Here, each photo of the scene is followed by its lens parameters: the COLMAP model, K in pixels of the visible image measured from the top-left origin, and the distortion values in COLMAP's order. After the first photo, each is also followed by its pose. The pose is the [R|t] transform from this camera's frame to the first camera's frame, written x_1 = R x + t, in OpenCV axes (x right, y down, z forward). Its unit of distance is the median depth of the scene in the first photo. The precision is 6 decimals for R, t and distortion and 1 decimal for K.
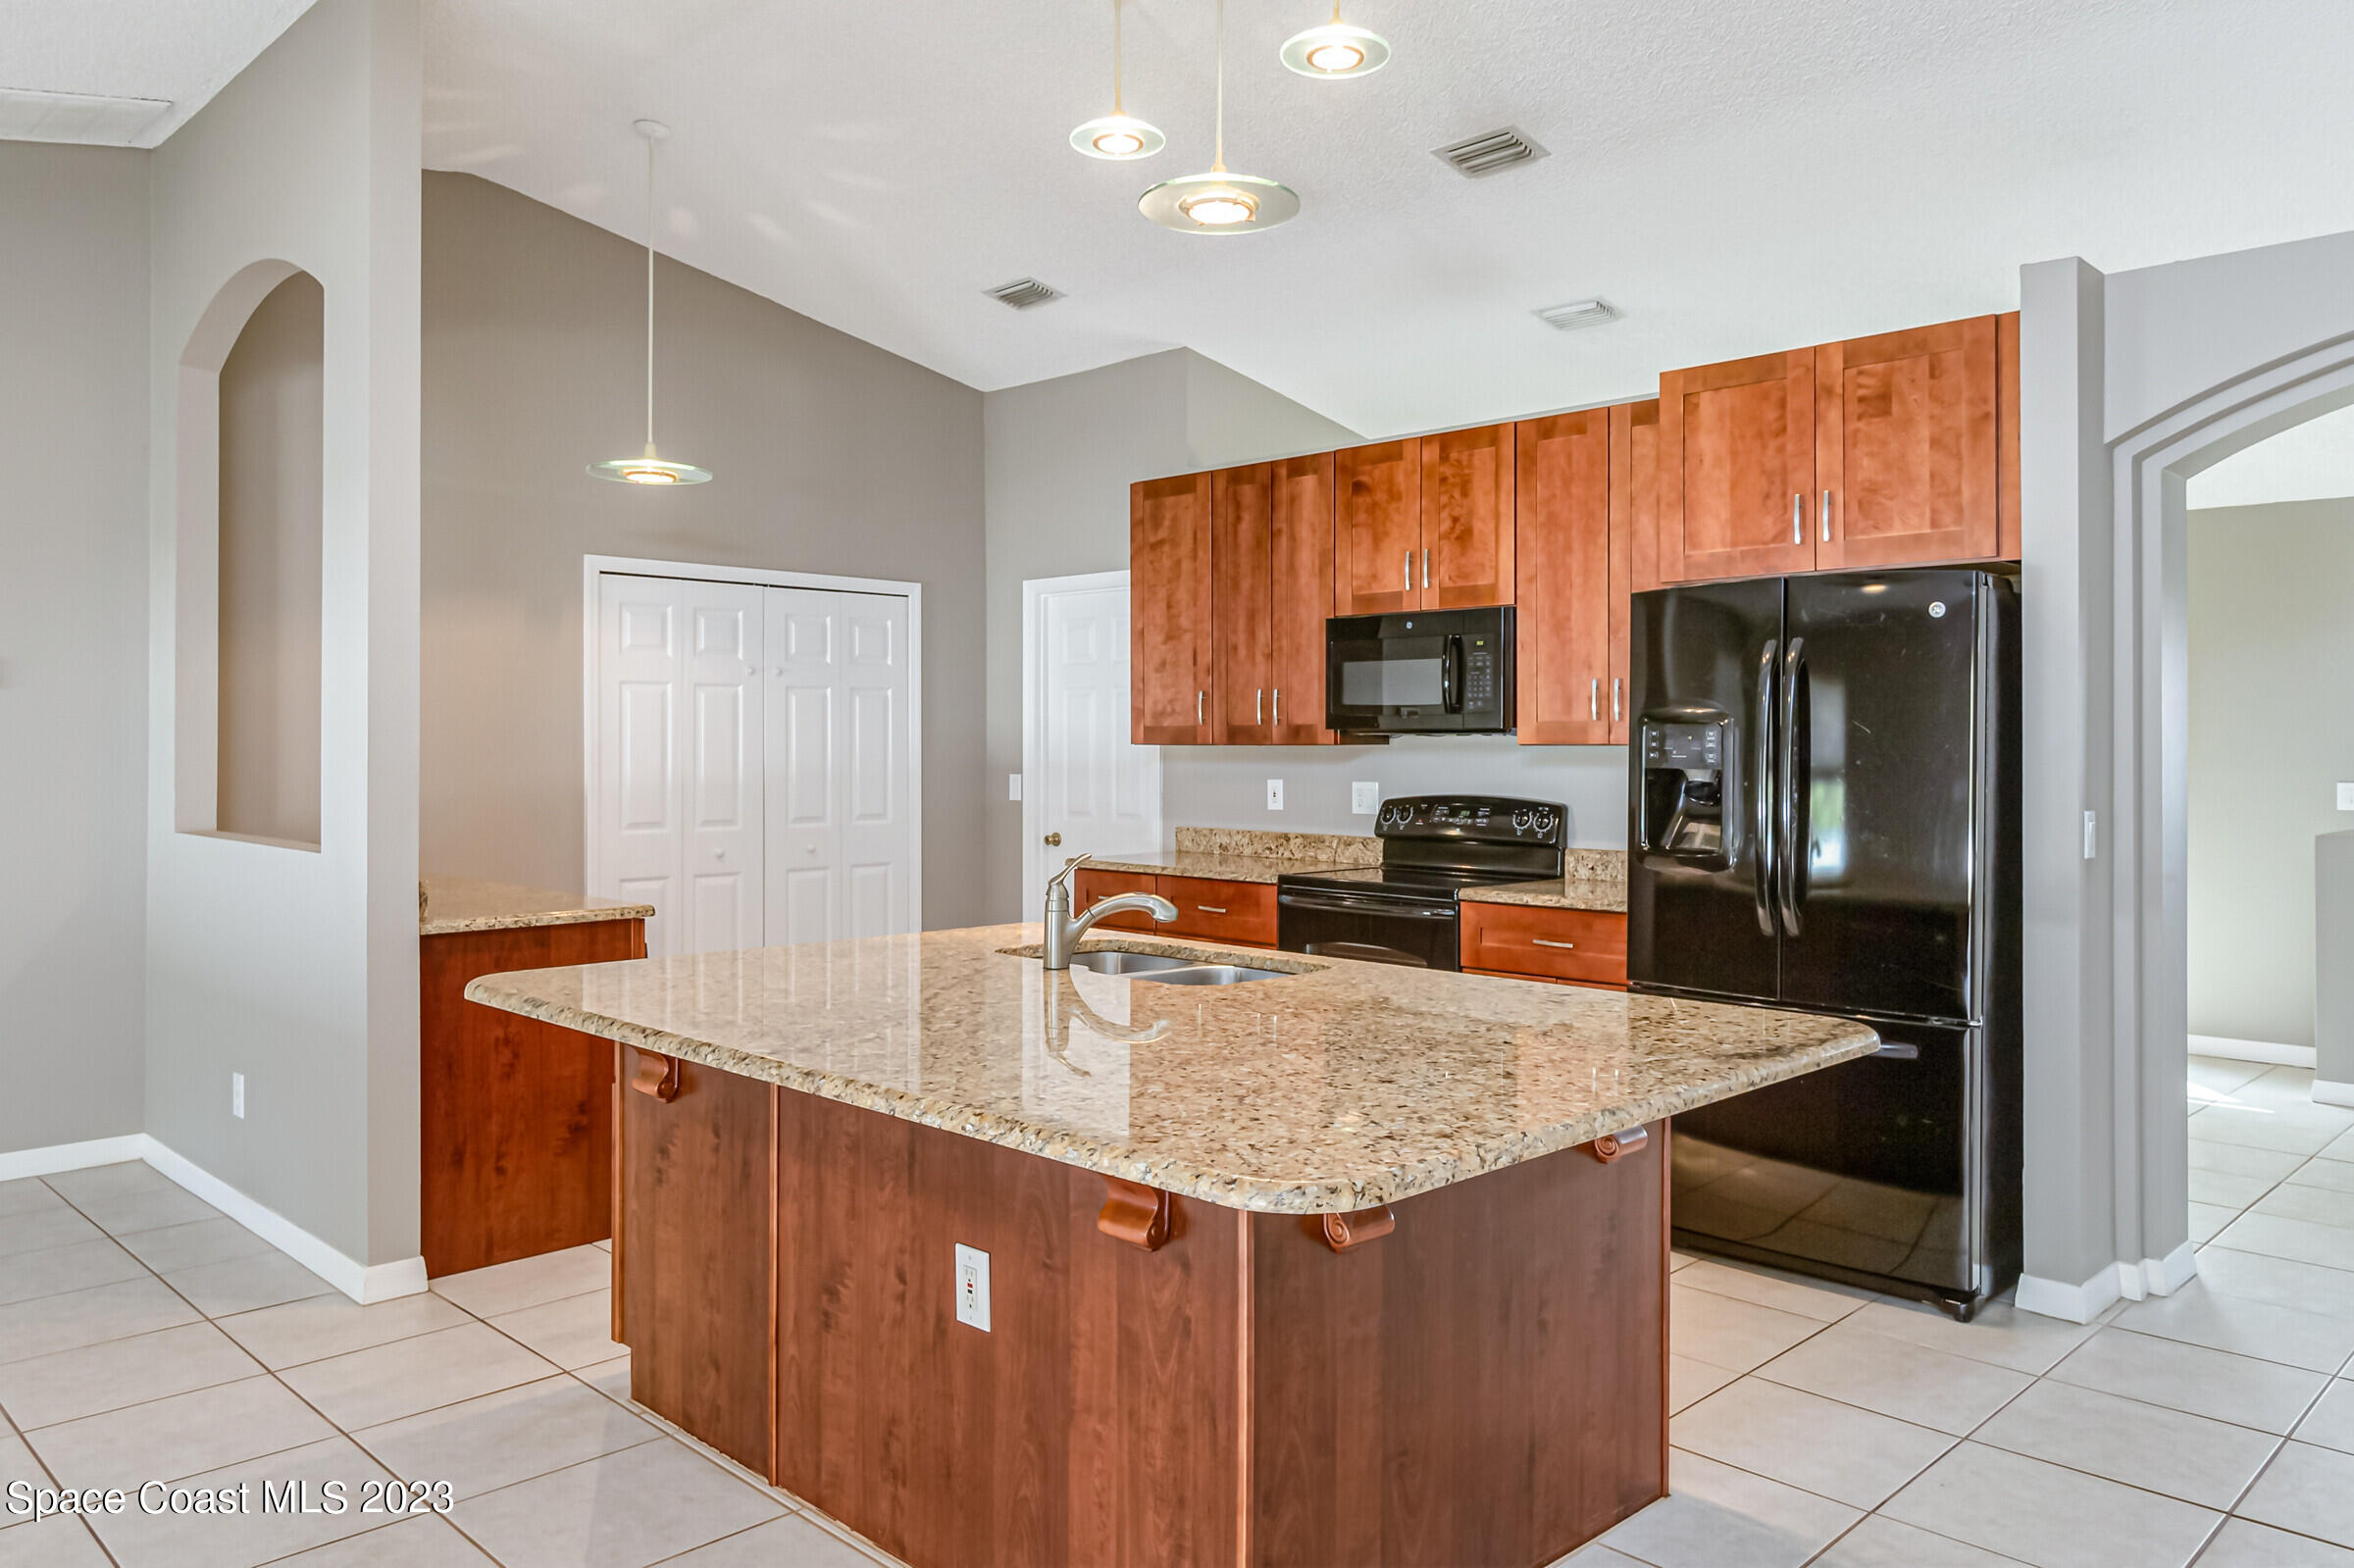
lens RADIAL K [[1640.1, 0, 1179.7], [0, 1640.1, 745.5], [0, 0, 1]] dist [-0.001416, -0.002537]
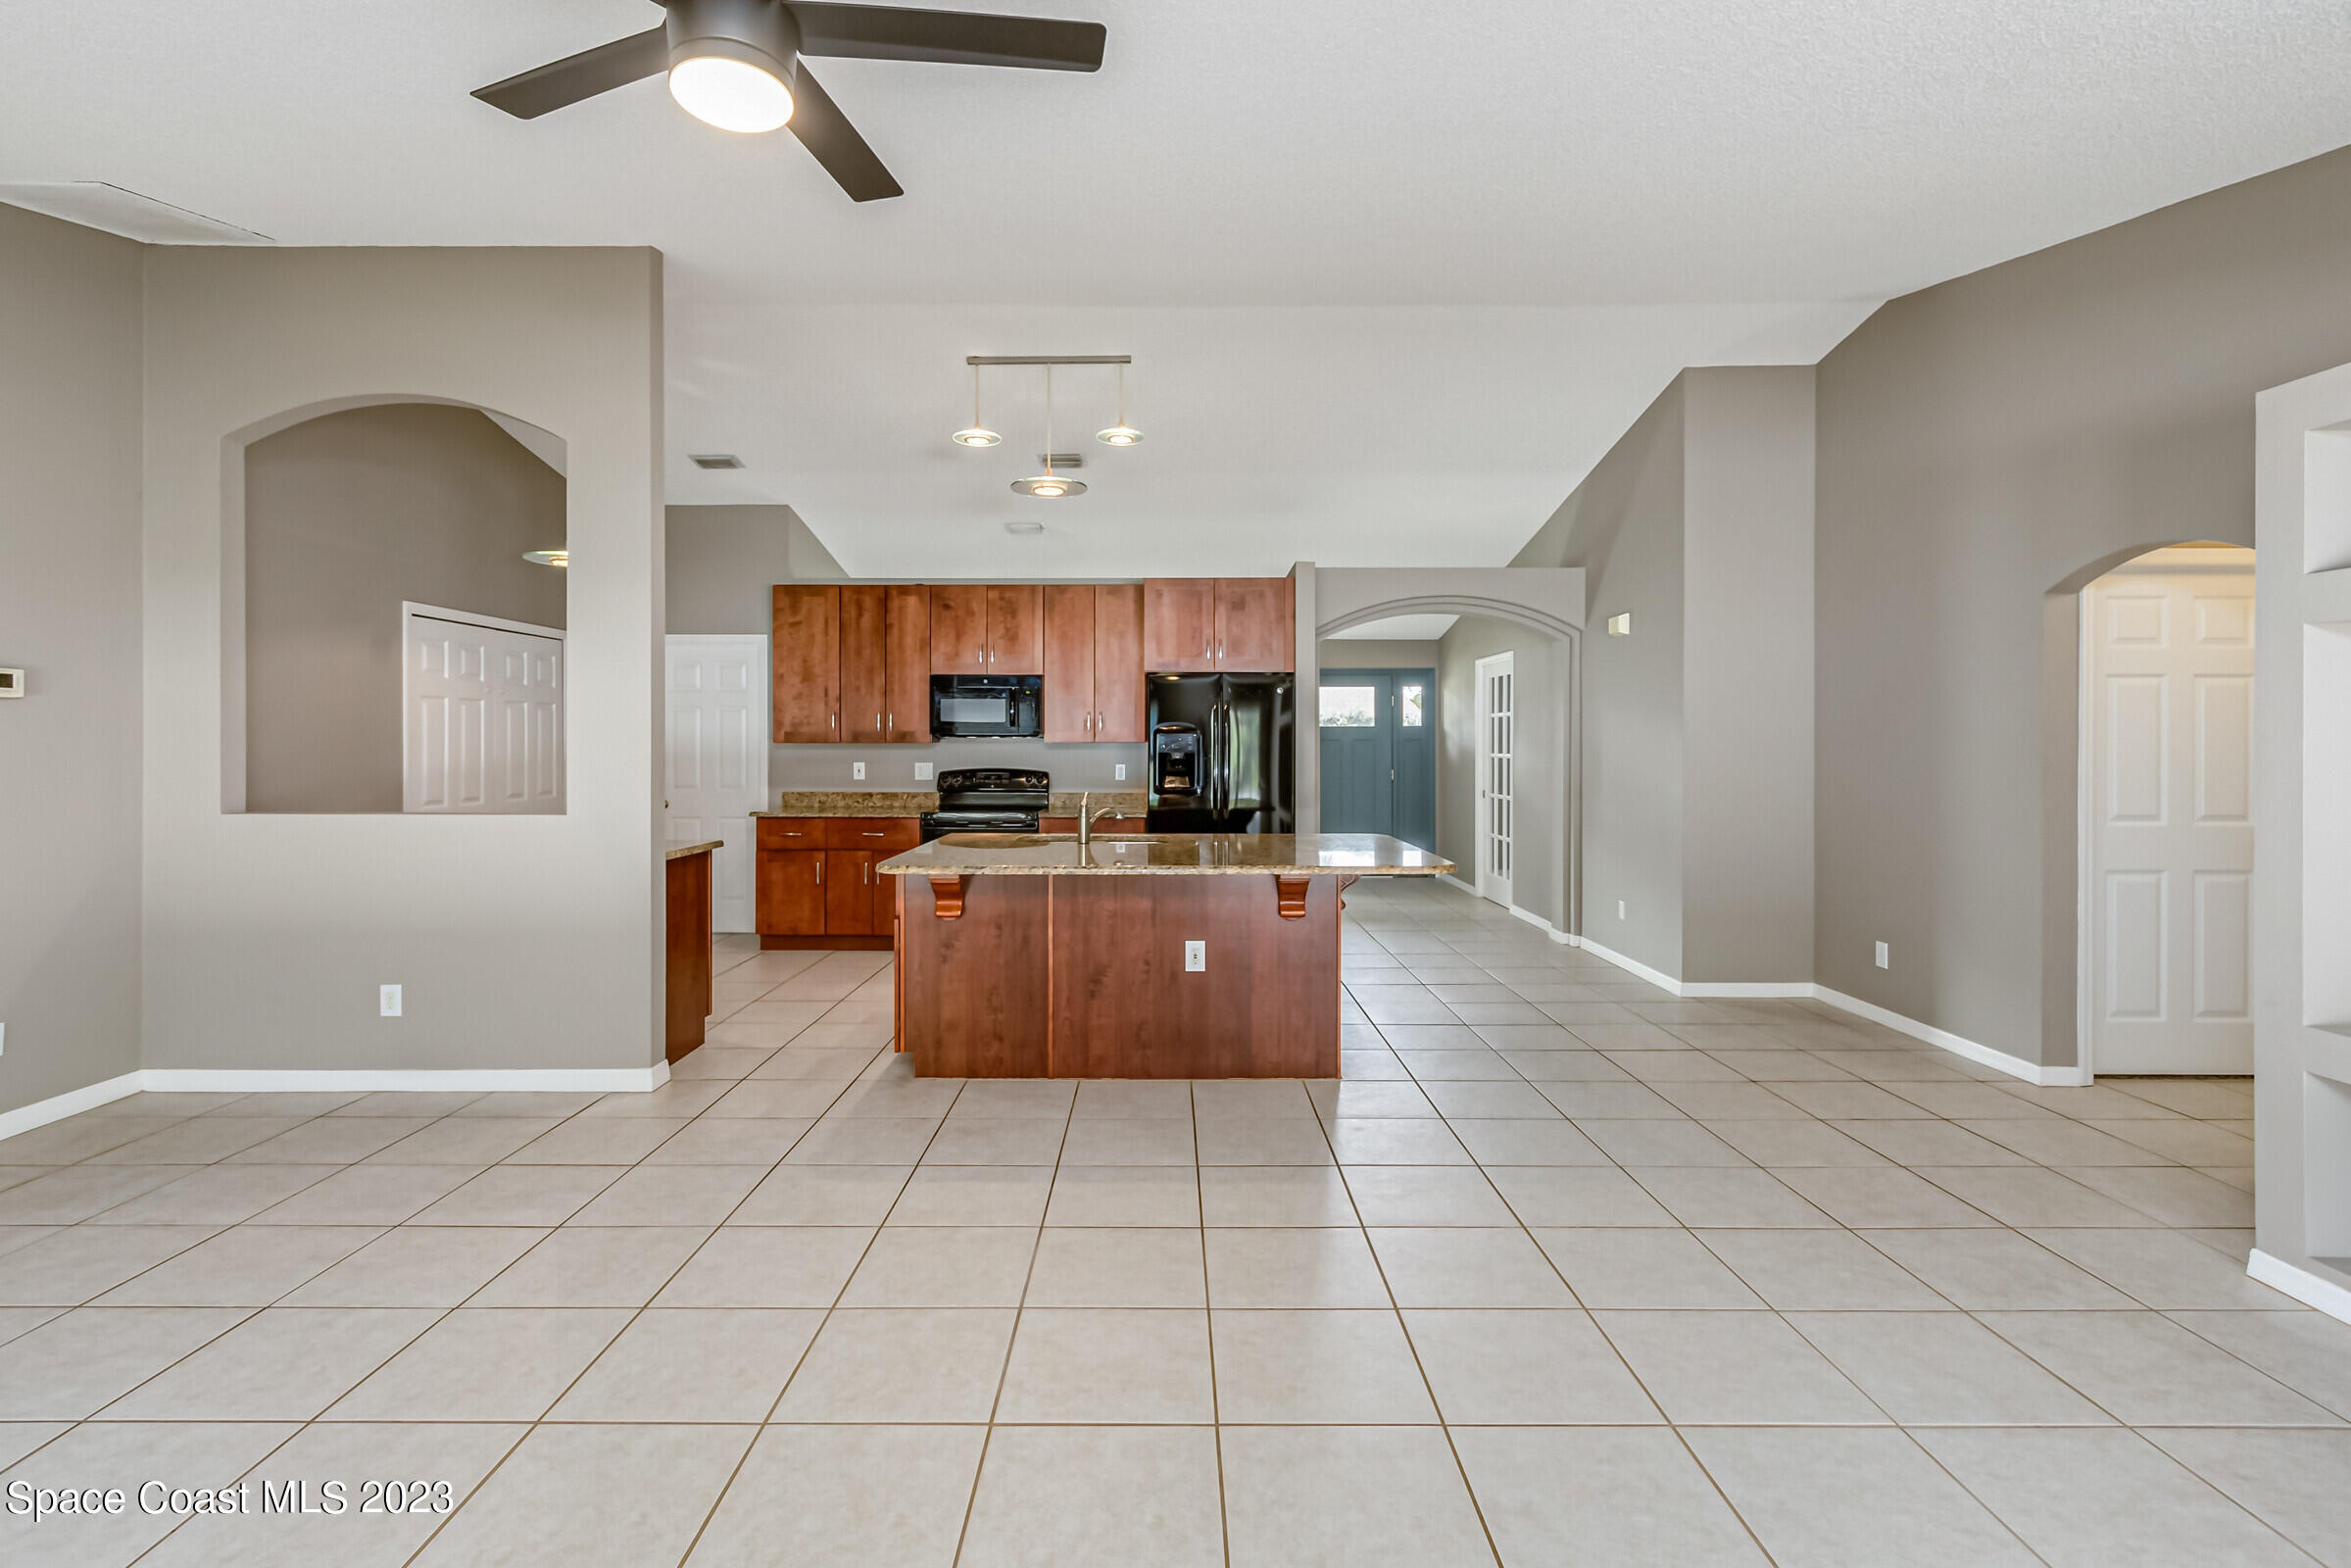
lens RADIAL K [[1094.7, 0, 1159.1], [0, 1094.7, 748.6], [0, 0, 1]] dist [0.002620, 0.000088]
pose [[0.716020, -0.004590, 0.698065, -0.660507], [0.000787, 0.999983, 0.005768, -0.000549], [-0.698080, -0.003581, 0.716011, -0.085822]]
